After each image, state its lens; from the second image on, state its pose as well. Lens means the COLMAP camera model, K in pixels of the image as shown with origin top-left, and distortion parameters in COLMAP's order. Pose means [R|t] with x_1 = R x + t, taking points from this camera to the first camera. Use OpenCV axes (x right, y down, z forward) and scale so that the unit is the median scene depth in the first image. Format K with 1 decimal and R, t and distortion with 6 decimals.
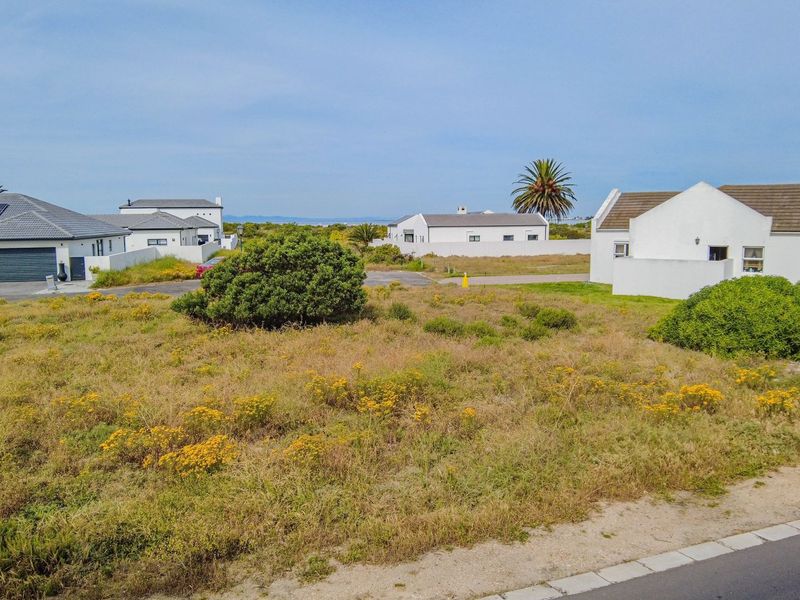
lens RADIAL K [[657.9, 0, 400.8], [0, 657.9, 303.8], [0, 0, 1]] dist [0.029852, -0.114780]
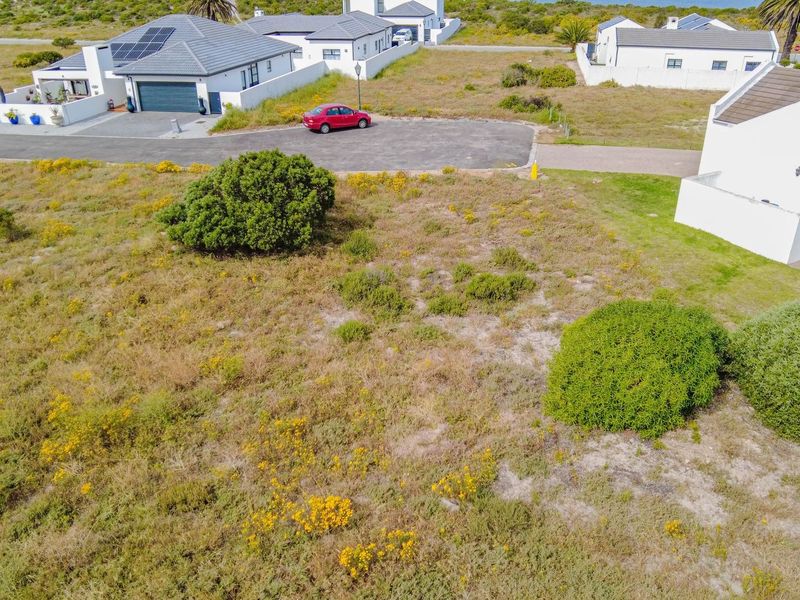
lens RADIAL K [[657.9, 0, 398.3], [0, 657.9, 303.1], [0, 0, 1]] dist [0.029852, -0.114780]
pose [[0.915902, 0.185121, -0.356164, 0.236472], [-0.053204, 0.935462, 0.349400, -0.141832], [0.397859, -0.301067, 0.866641, 0.078120]]
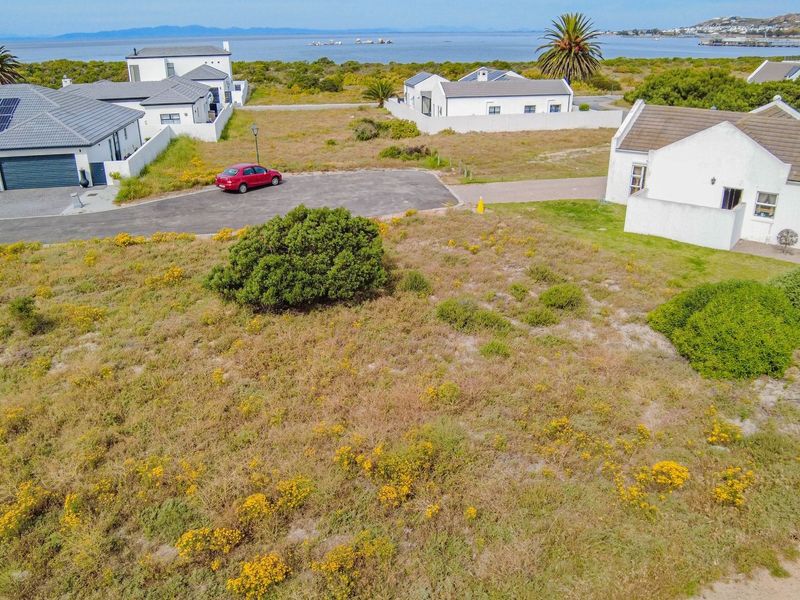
lens RADIAL K [[657.9, 0, 401.9], [0, 657.9, 306.8], [0, 0, 1]] dist [0.029852, -0.114780]
pose [[0.999728, 0.009510, -0.021286, -0.000364], [-0.003483, 0.963705, 0.266948, -0.129420], [0.023052, -0.266802, 0.963476, -0.018977]]
